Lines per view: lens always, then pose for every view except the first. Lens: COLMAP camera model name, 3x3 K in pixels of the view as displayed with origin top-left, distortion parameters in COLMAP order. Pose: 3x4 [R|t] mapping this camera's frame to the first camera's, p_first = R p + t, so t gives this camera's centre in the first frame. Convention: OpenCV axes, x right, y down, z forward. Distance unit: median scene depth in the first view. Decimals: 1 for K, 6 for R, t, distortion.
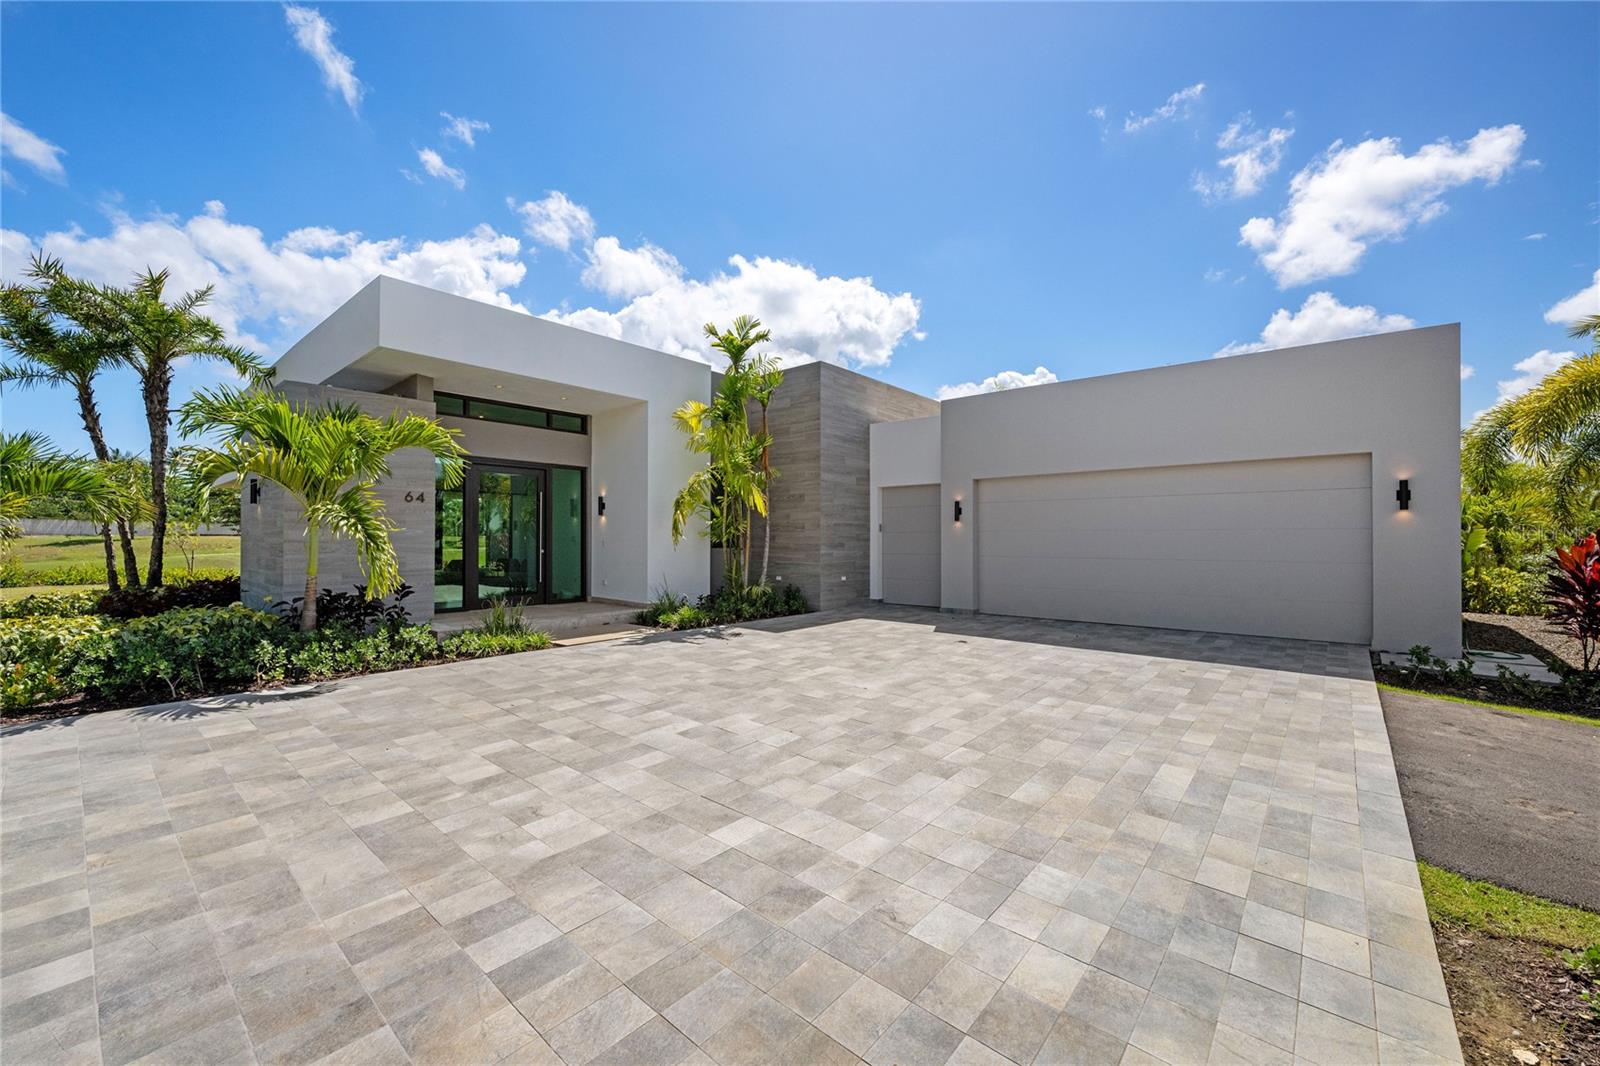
lens RADIAL K [[631.2, 0, 800.0], [0, 631.2, 533.0], [0, 0, 1]] dist [-0.000025, -0.000021]
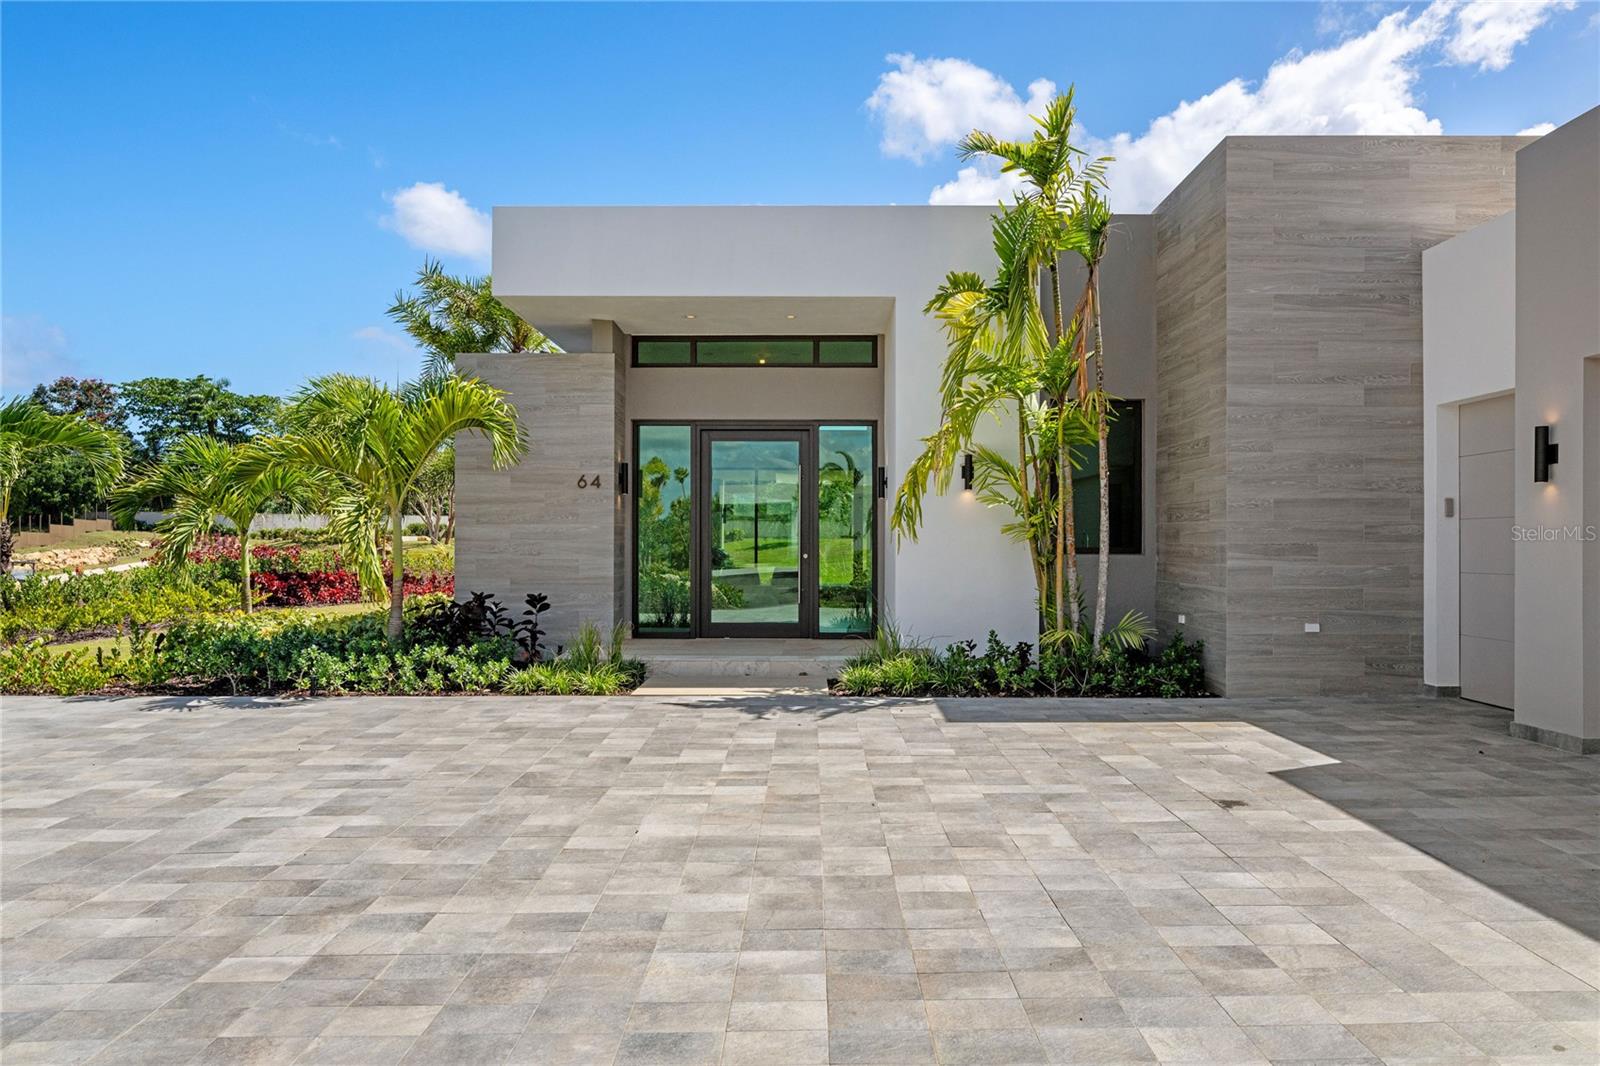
lens RADIAL K [[1061.3, 0, 797.7], [0, 1061.3, 548.9], [0, 0, 1]] dist [-0.006025, -0.000798]
pose [[0.645496, 0.004689, -0.763749, 0.433141], [0.006195, 0.999916, 0.011375, 0.009056], [0.763738, -0.012074, 0.645413, 0.300492]]
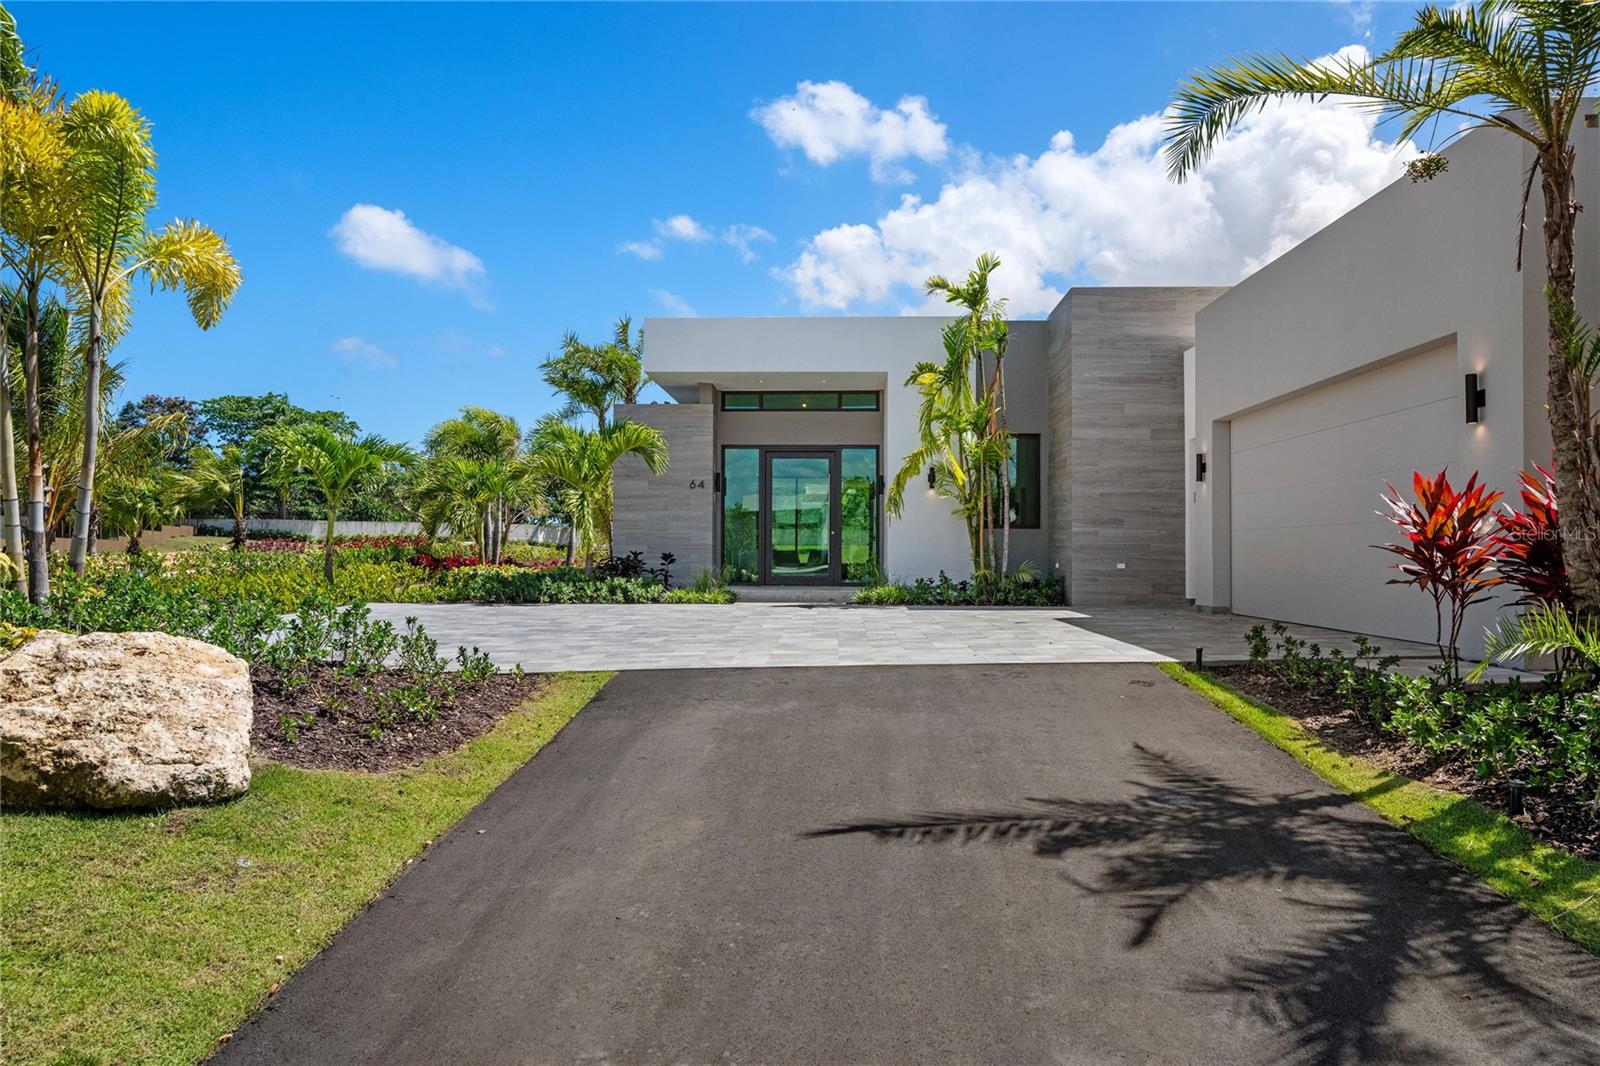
lens RADIAL K [[1061.3, 0, 797.7], [0, 1061.3, 548.9], [0, 0, 1]] dist [-0.006025, -0.000798]
pose [[0.625048, -0.002338, -0.780583, 0.899504], [0.003957, 0.999992, 0.000174, 0.055075], [0.780576, -0.003197, 0.625053, -0.098696]]
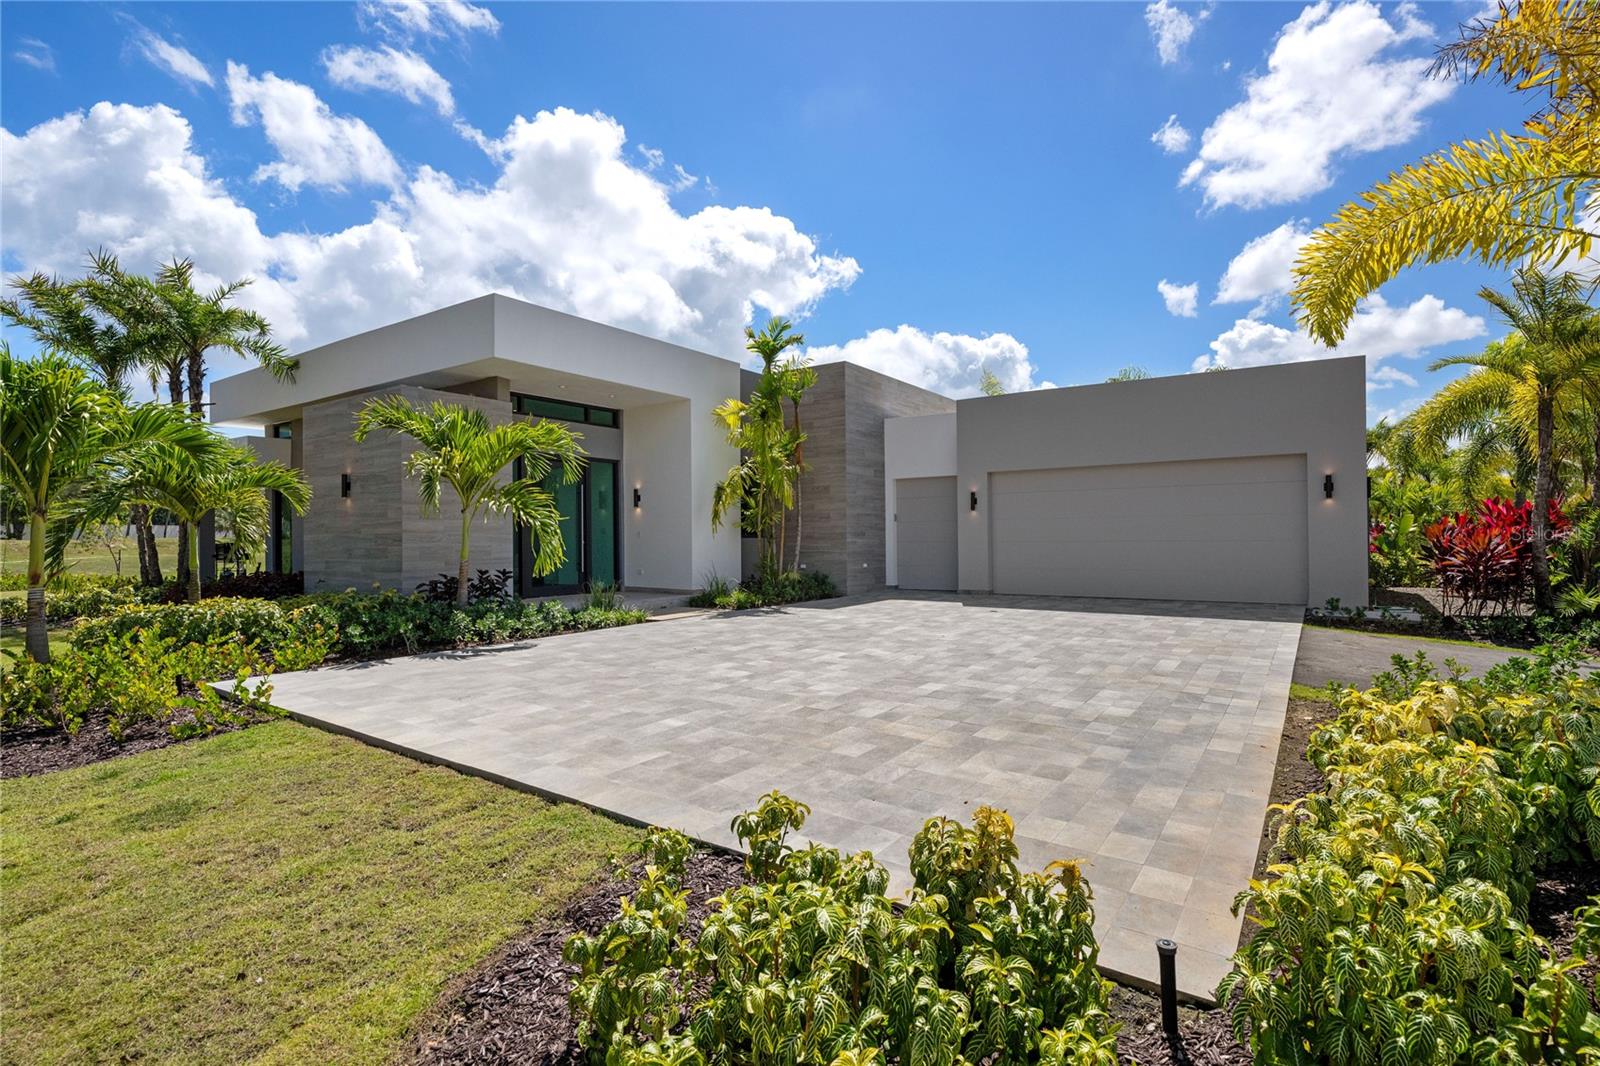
lens RADIAL K [[773.4, 0, 800.0], [0, 773.4, 533.0], [0, 0, 1]] dist [-0.003123, -0.000158]
pose [[0.994019, -0.009525, 0.108794, -0.199490], [0.009150, 0.999950, 0.003949, 0.012636], [-0.108827, -0.002930, 0.994056, -0.309131]]
